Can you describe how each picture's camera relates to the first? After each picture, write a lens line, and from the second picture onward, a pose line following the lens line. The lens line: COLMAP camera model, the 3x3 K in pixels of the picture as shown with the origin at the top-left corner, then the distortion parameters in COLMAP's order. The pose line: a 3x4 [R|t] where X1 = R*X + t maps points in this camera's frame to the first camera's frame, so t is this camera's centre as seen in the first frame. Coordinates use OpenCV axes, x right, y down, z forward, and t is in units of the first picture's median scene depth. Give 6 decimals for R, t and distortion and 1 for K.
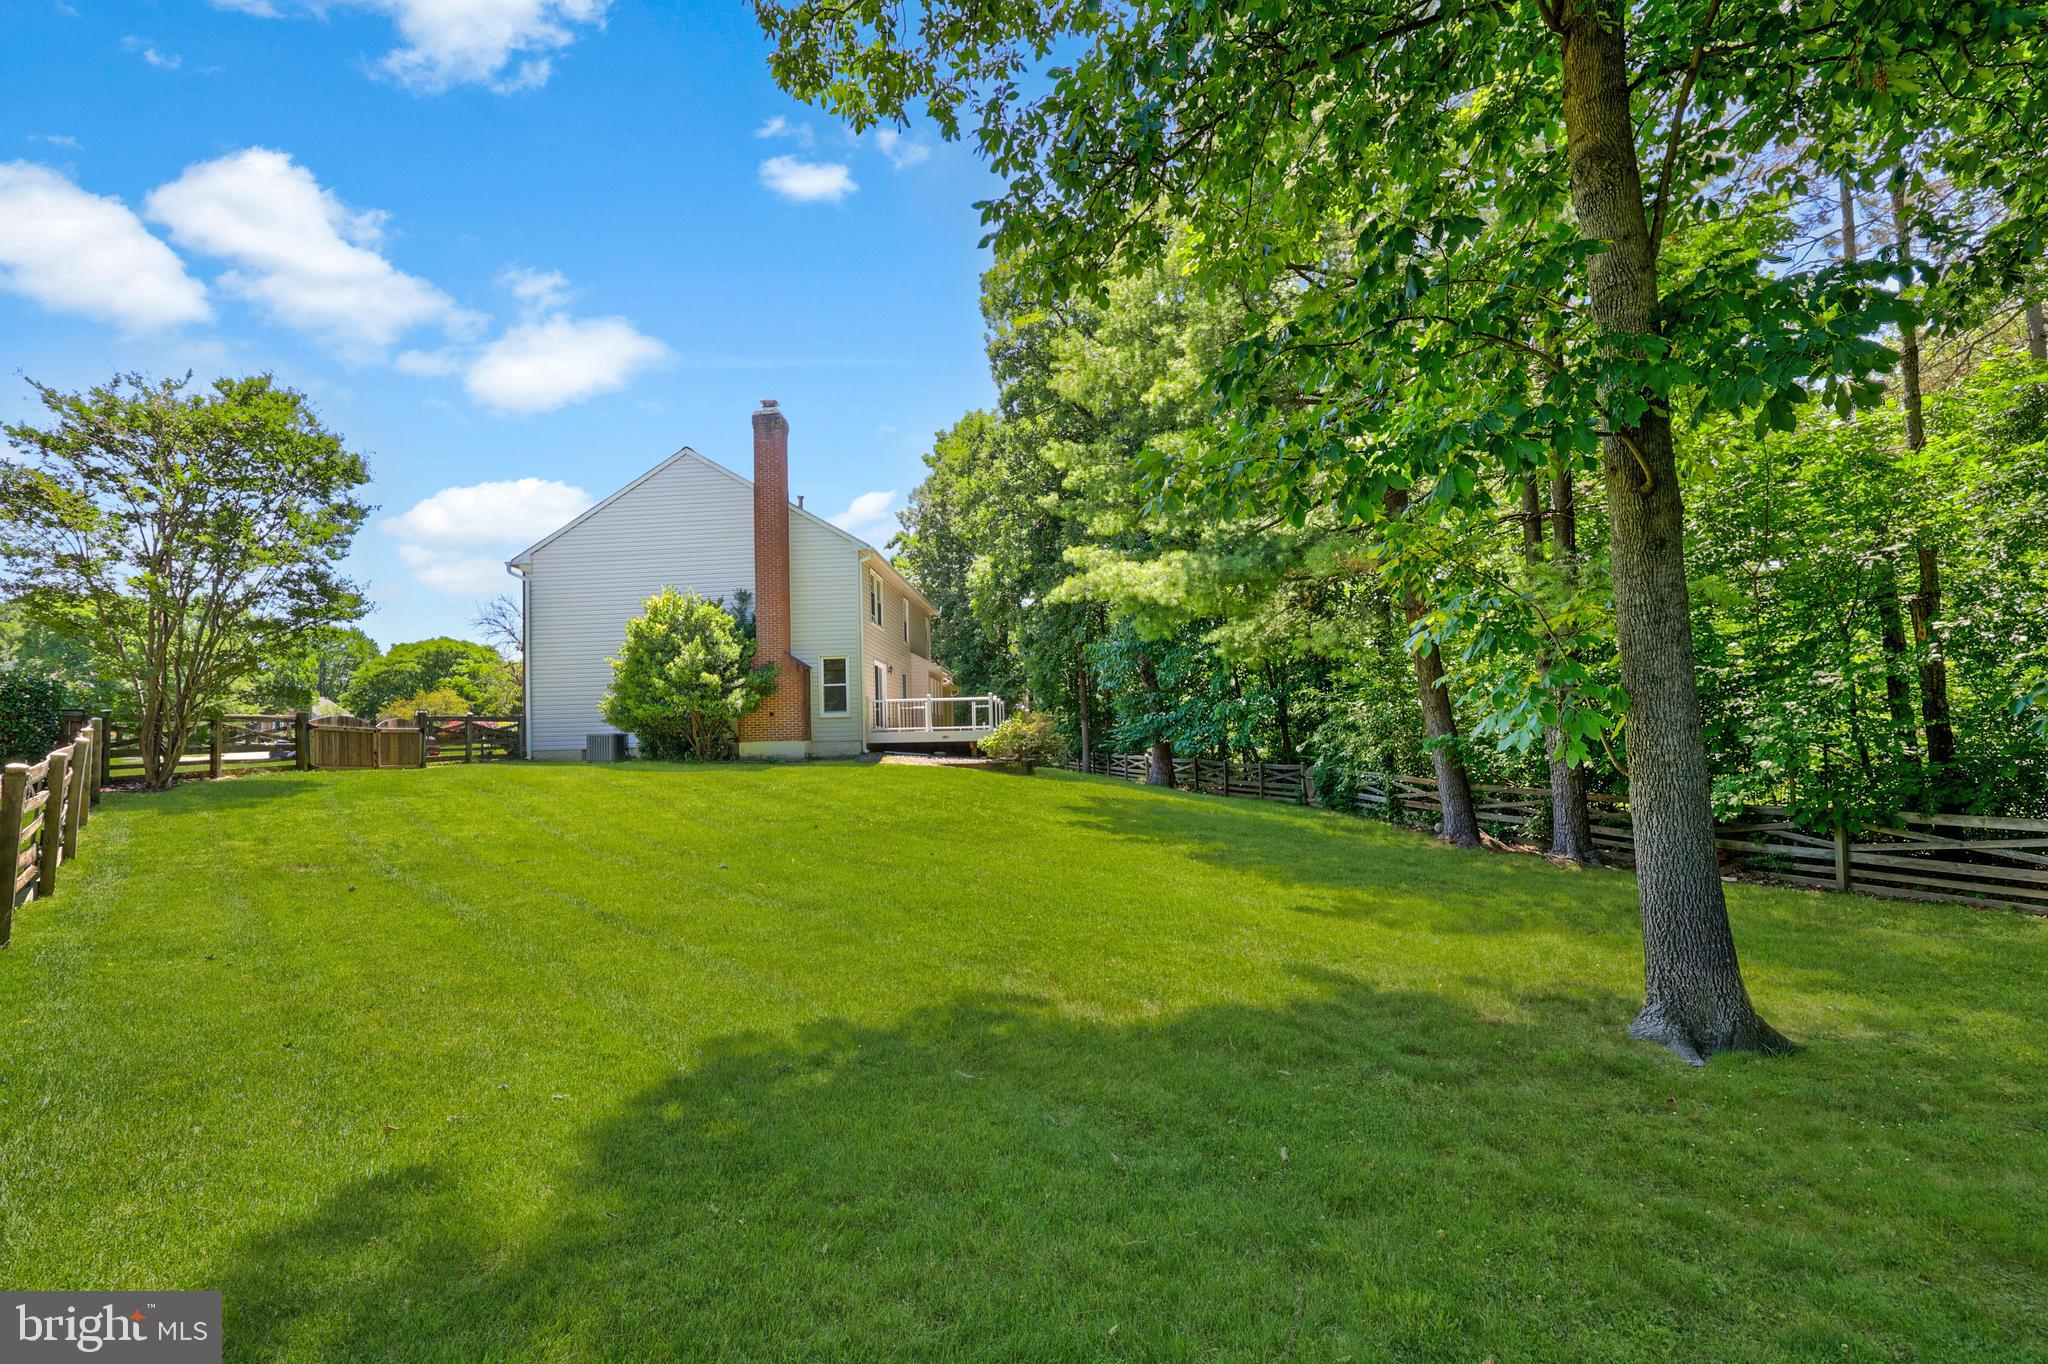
lens RADIAL K [[860.9, 0, 1022.0], [0, 860.9, 676.9], [0, 0, 1]] dist [0.000094, 0.000086]
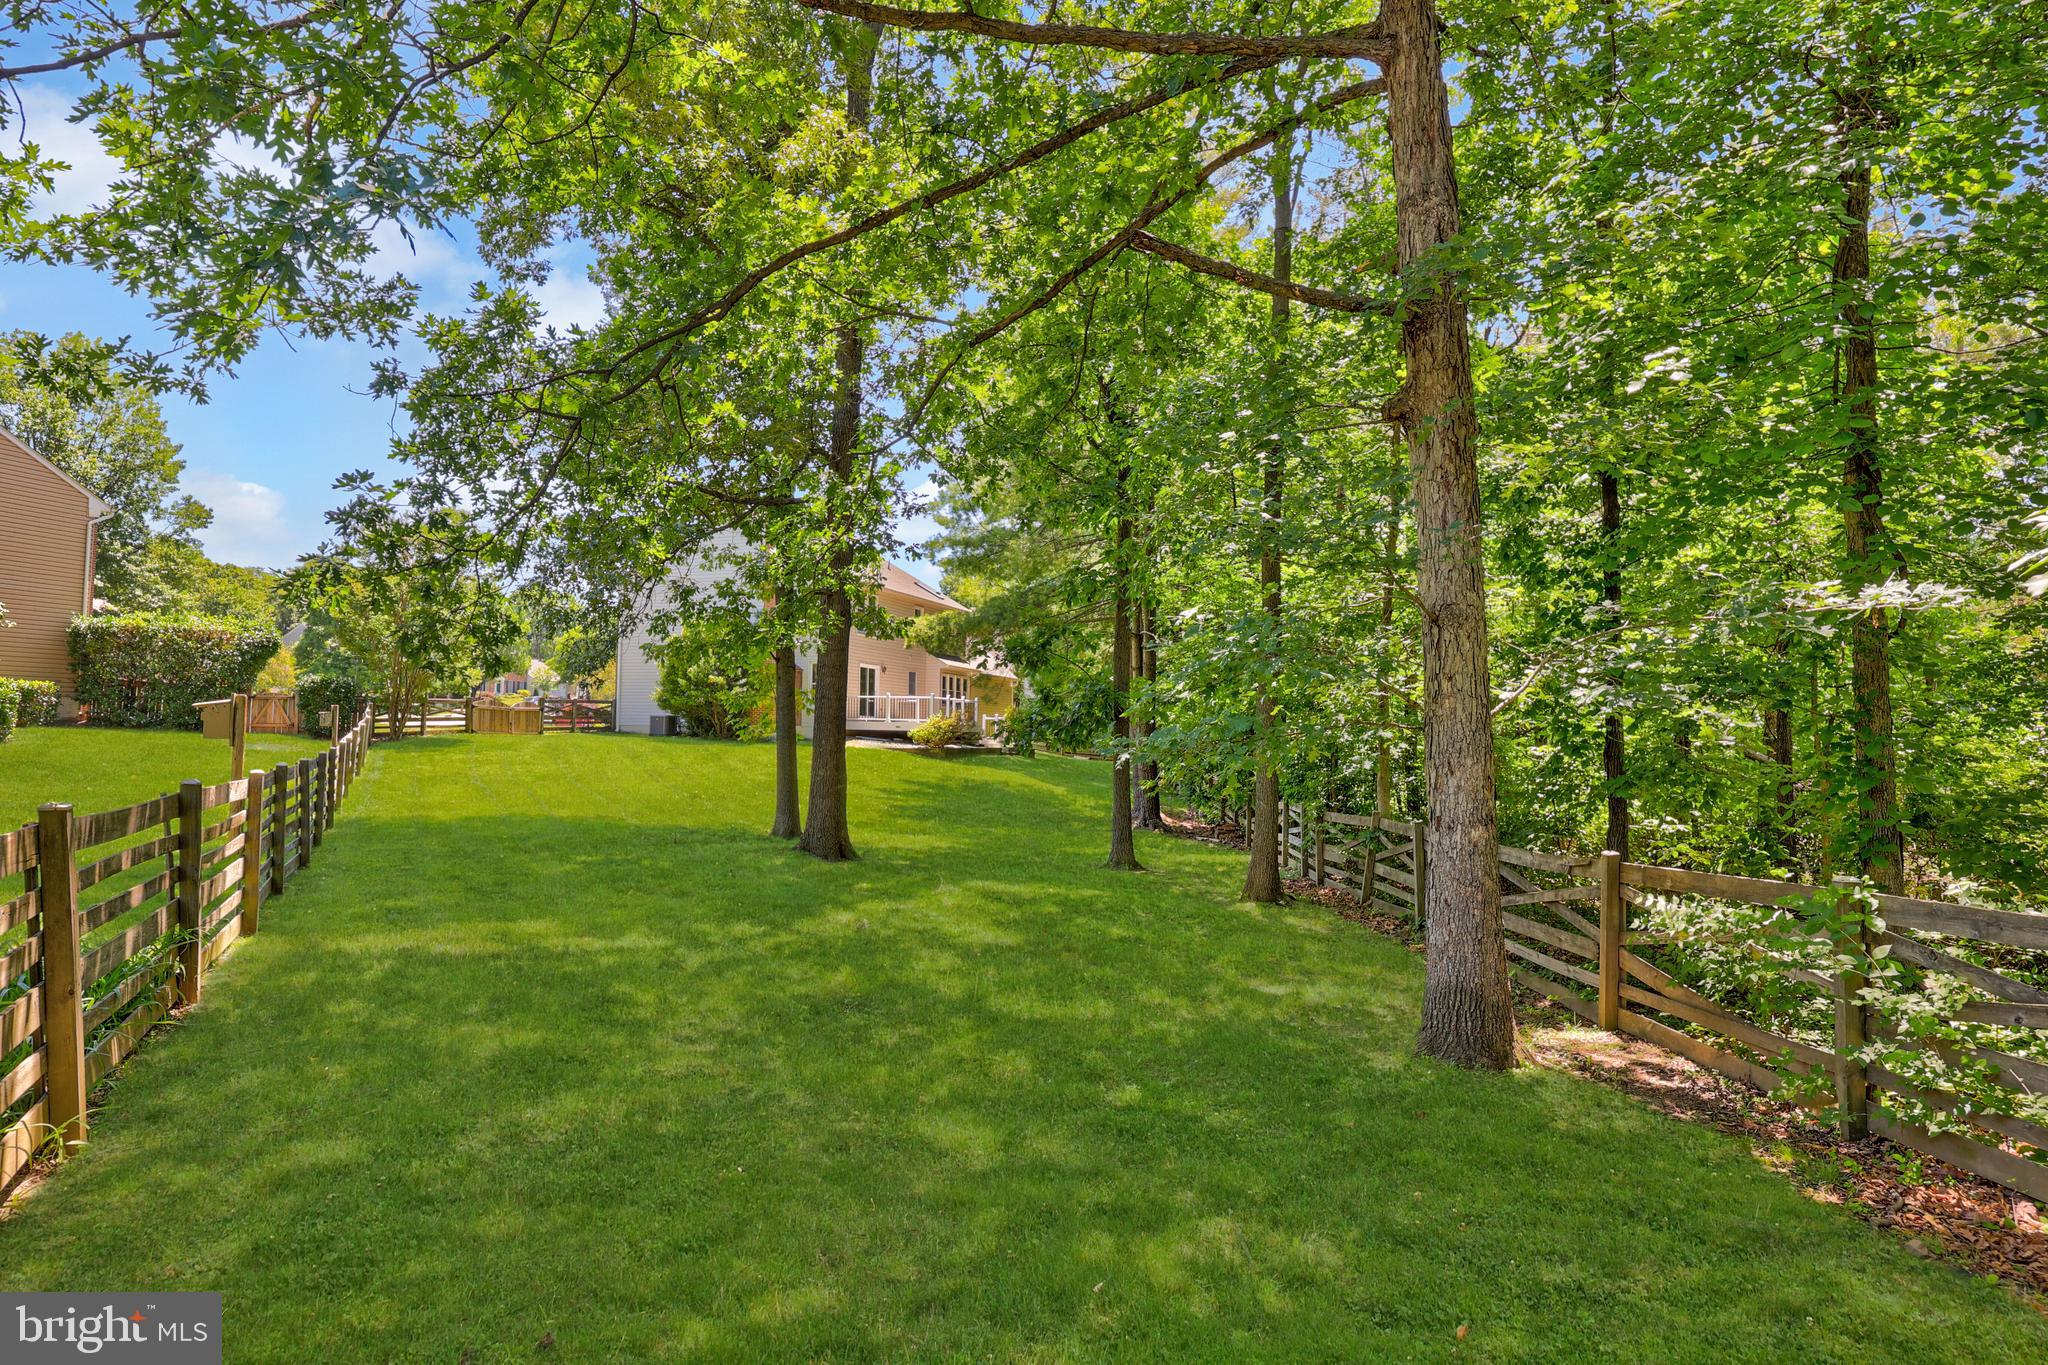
lens RADIAL K [[1111.3, 0, 1025.6], [0, 1111.3, 681.6], [0, 0, 1]] dist [0.001195, 0.000075]
pose [[0.960316, 0.026576, -0.277646, 0.586556], [-0.017437, 0.999223, 0.035333, -0.063102], [0.278370, -0.029090, 0.960033, -0.559483]]
